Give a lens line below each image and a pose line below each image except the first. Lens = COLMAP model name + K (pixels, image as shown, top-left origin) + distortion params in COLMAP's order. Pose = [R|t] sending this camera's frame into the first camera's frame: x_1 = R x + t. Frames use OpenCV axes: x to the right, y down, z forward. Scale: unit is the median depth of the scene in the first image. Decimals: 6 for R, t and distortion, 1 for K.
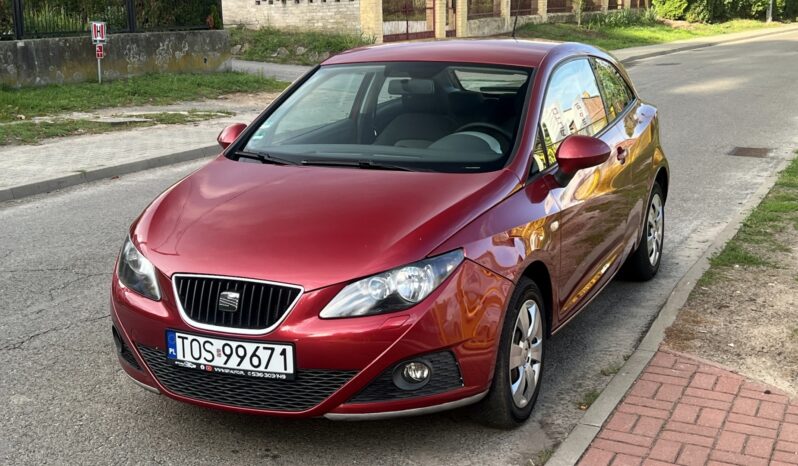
lens RADIAL K [[1099.2, 0, 394.6], [0, 1099.2, 235.3], [0, 0, 1]] dist [0.225300, -0.733543]
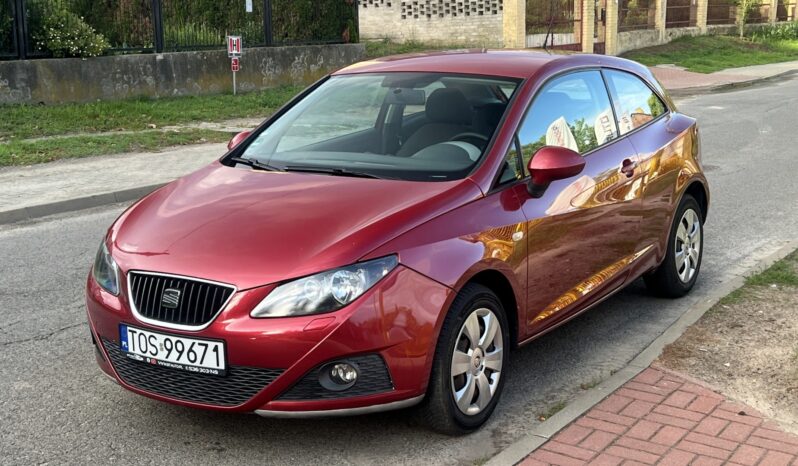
lens RADIAL K [[1099.2, 0, 394.6], [0, 1099.2, 235.3], [0, 0, 1]] dist [0.225300, -0.733543]
pose [[0.988364, 0.026323, -0.149811, 0.209225], [-0.028088, 0.999559, -0.009674, 0.004209], [0.149490, 0.013770, 0.988667, -0.007875]]
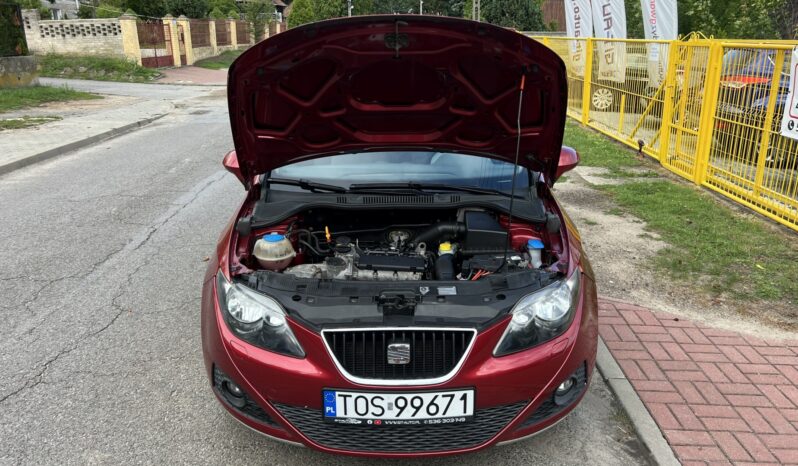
lens RADIAL K [[617.3, 0, 399.0], [0, 617.3, 233.0], [0, 0, 1]] dist [0.038951, -0.050588]
pose [[0.915114, -0.116271, 0.386068, -0.335433], [0.077813, 0.990446, 0.113847, -0.103001], [-0.395616, -0.074142, 0.915418, 0.499750]]
